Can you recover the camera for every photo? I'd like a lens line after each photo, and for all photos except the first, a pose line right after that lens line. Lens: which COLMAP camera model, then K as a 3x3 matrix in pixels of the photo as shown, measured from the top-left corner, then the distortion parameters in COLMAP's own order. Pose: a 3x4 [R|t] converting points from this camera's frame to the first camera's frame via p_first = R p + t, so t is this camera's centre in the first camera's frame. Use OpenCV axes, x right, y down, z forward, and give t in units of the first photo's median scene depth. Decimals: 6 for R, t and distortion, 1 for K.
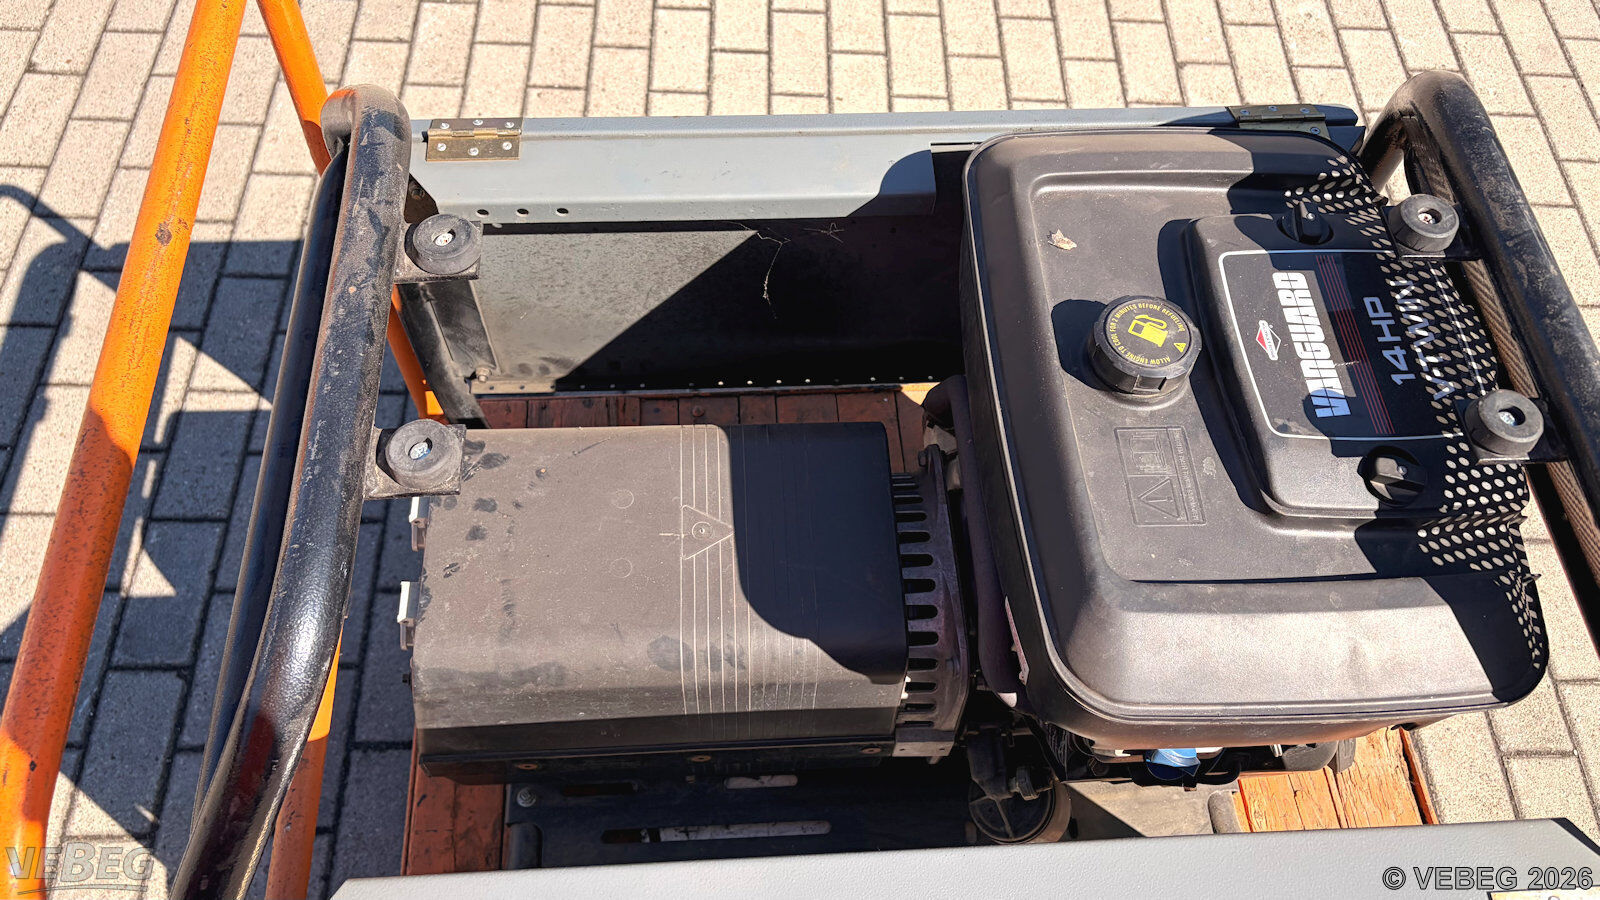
lens RADIAL K [[1156.7, 0, 789.6], [0, 1156.7, 445.1], [0, 0, 1]] dist [0.013393, -0.014394]
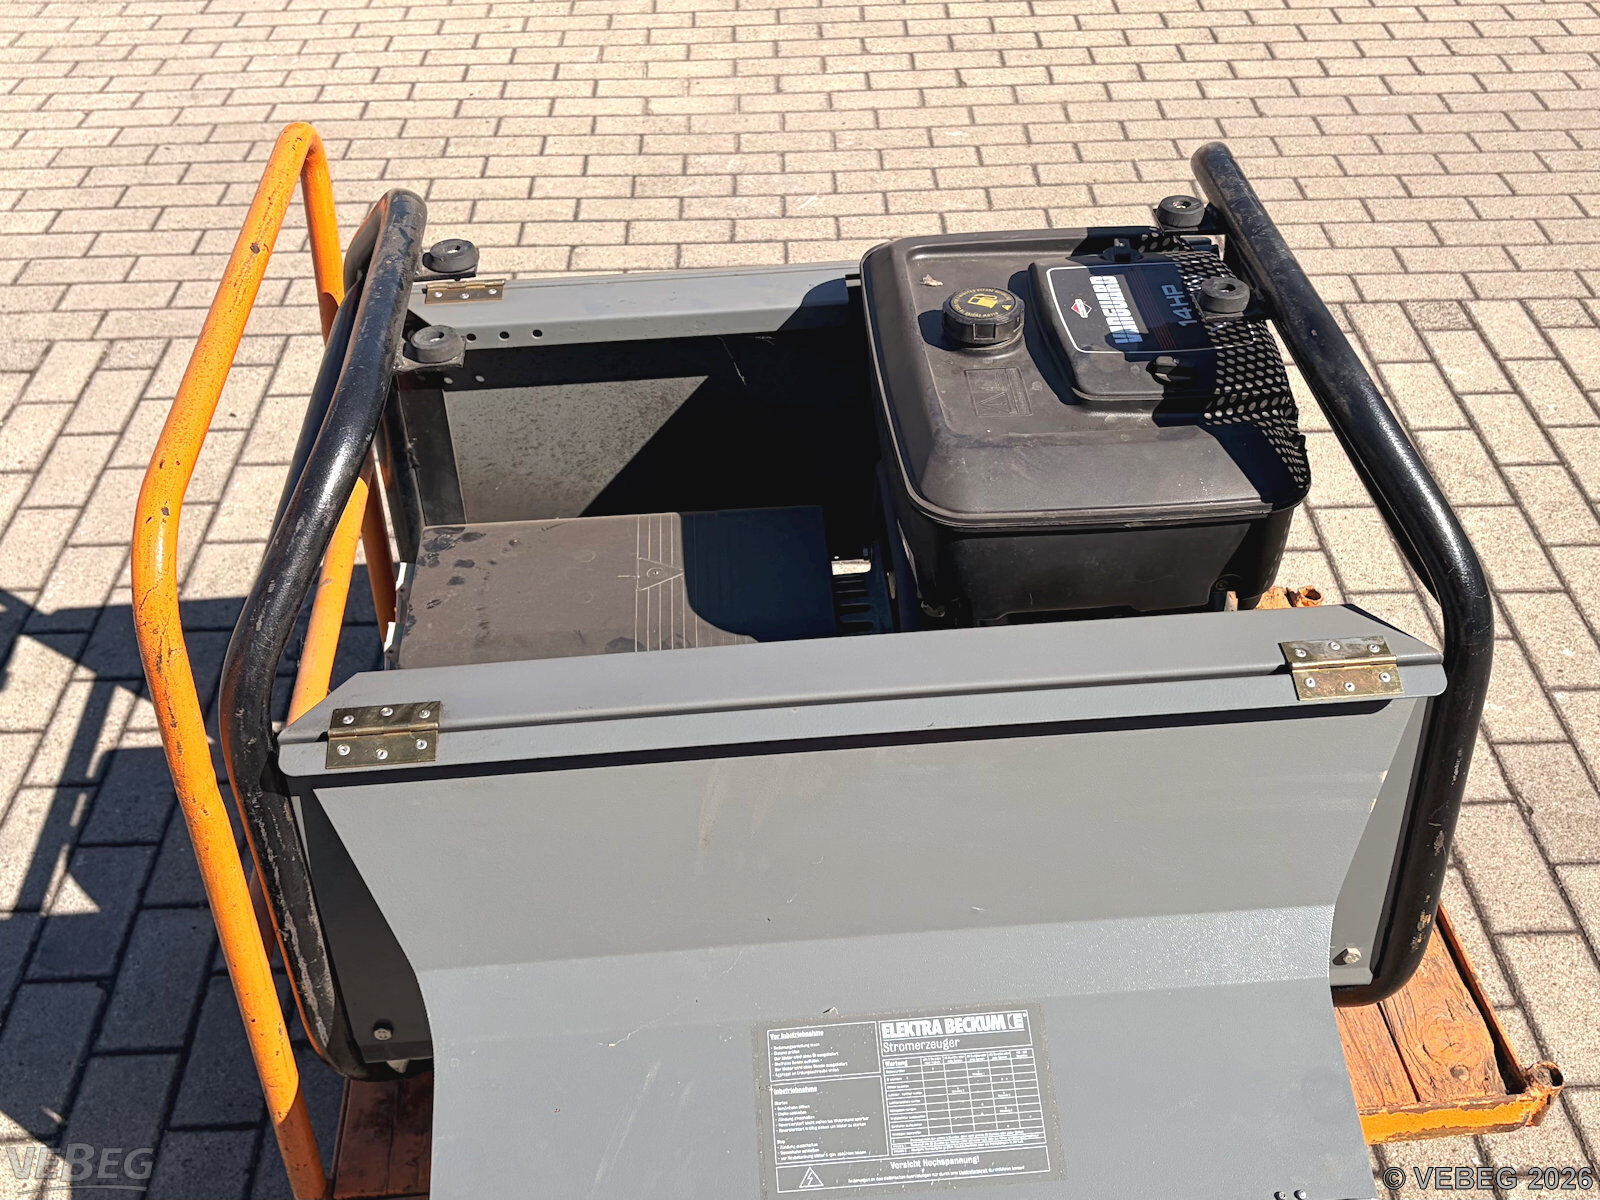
lens RADIAL K [[1864.4, 0, 794.8], [0, 1864.4, 612.0], [0, 0, 1]] dist [-0.002195, 0.000000]
pose [[0.997706, -0.056563, -0.037205, 0.083930], [0.036941, 0.915344, -0.400975, 0.567664], [0.056736, 0.398680, 0.915333, -0.426135]]
